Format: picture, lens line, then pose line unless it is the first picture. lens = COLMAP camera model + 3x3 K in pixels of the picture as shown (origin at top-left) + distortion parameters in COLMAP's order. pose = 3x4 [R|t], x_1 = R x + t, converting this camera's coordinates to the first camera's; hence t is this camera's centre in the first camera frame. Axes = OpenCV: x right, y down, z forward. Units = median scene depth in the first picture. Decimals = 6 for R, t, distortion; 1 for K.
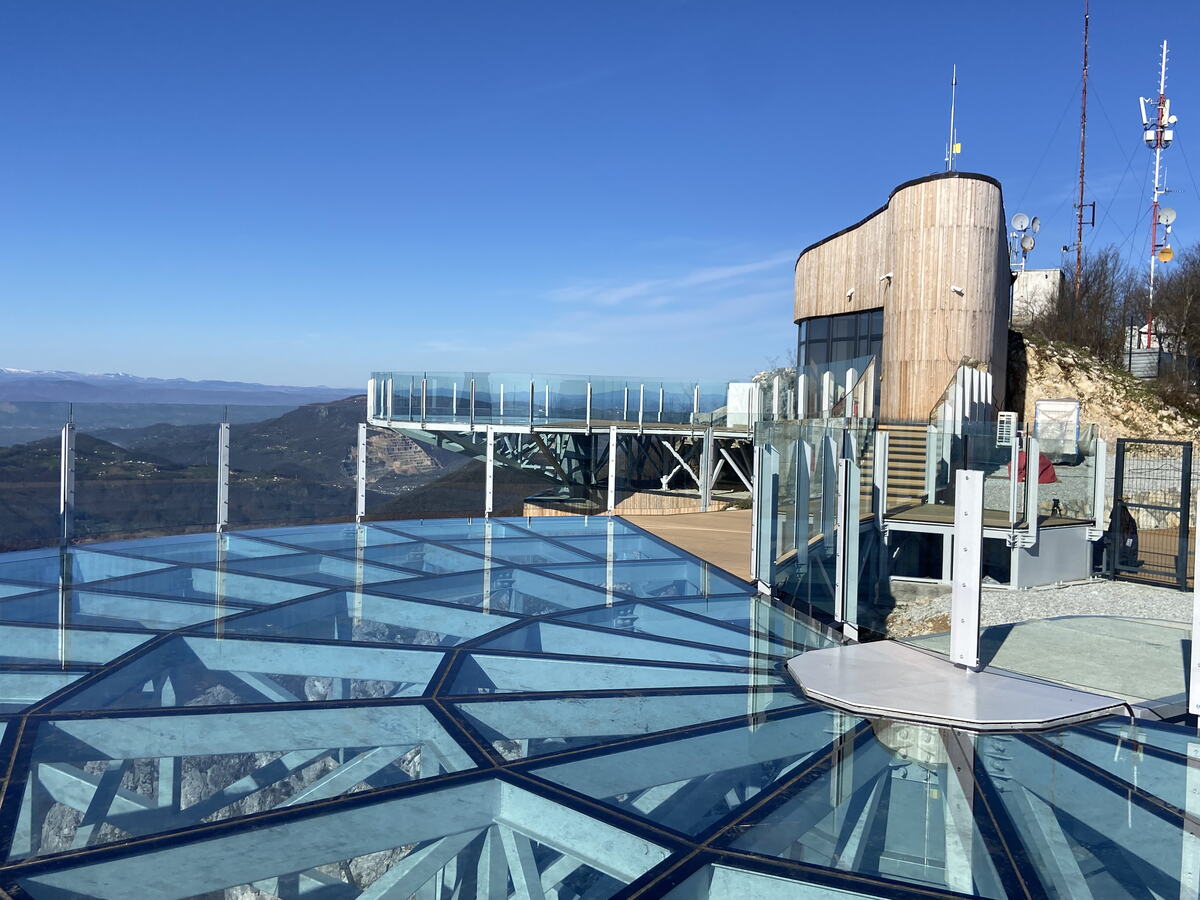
lens RADIAL K [[1093.7, 0, 600.0], [0, 1093.7, 450.0], [0, 0, 1]] dist [0.077900, 0.005401]
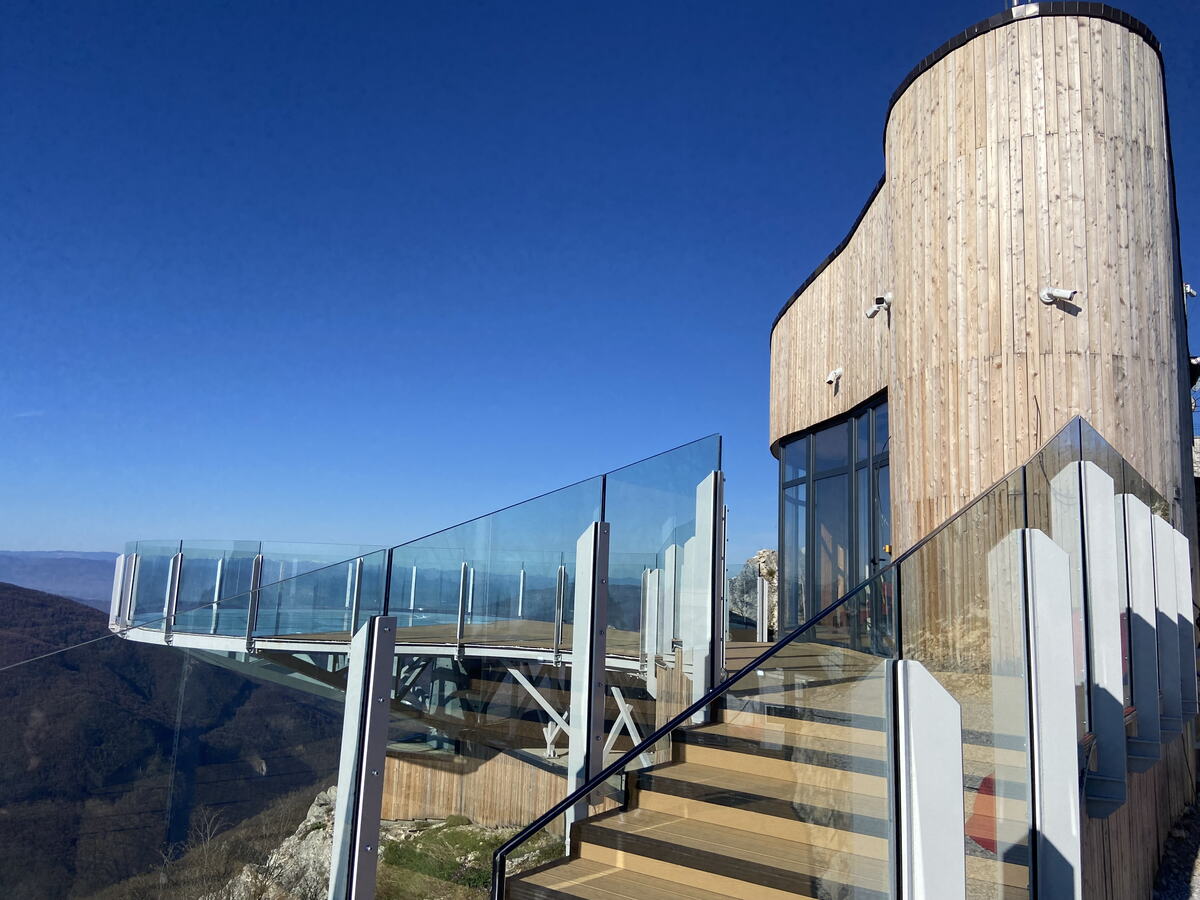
lens RADIAL K [[917.7, 0, 600.0], [0, 917.7, 450.0], [0, 0, 1]] dist [0.085434, -0.067522]
pose [[0.984206, -0.010818, -0.176695, 0.196231], [-0.023764, 0.981023, -0.192428, -0.029575], [0.175424, 0.193588, 0.965272, 0.589911]]
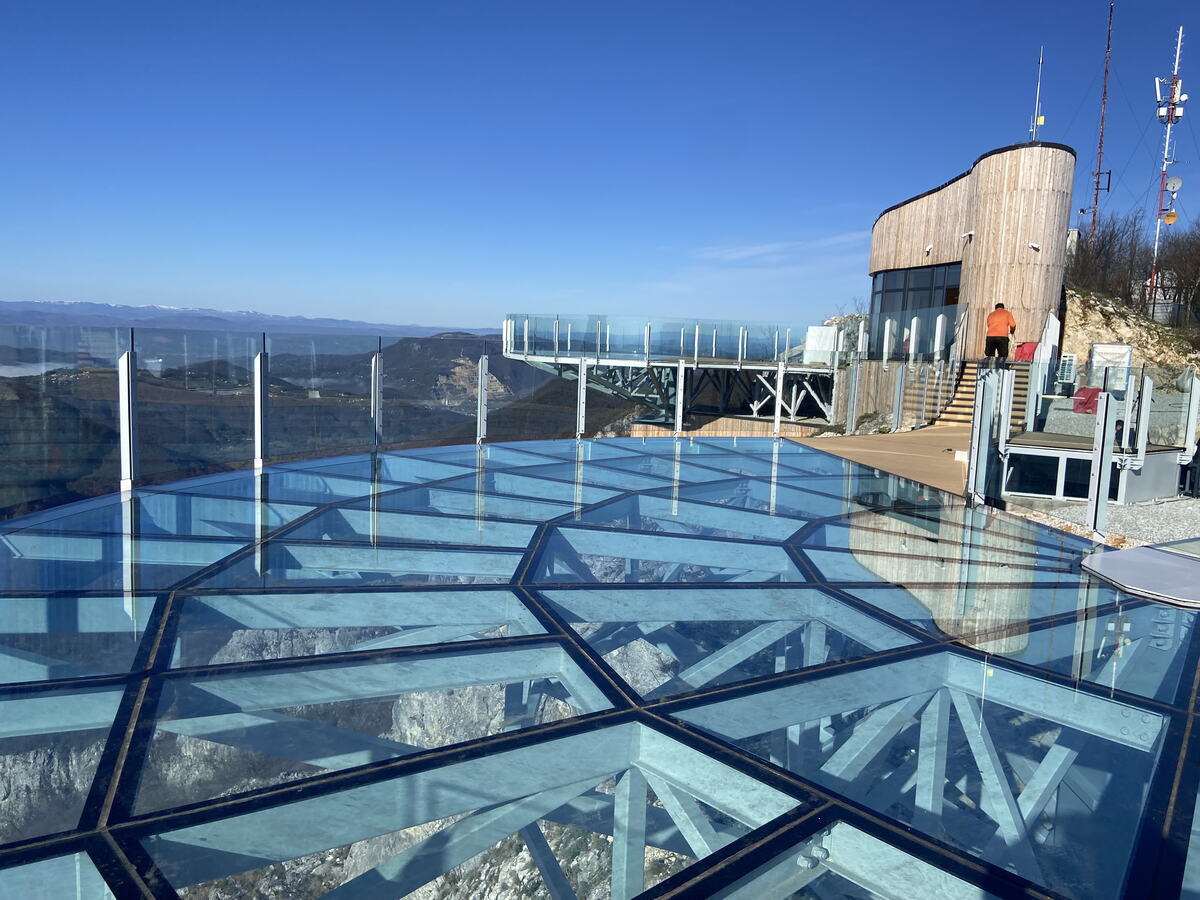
lens RADIAL K [[917.7, 0, 600.0], [0, 917.7, 450.0], [0, 0, 1]] dist [0.085434, -0.067522]
pose [[0.999168, 0.018365, -0.036418, -0.077143], [-0.015619, 0.997113, 0.074310, 0.001390], [0.037677, -0.073679, 0.996570, -0.003922]]
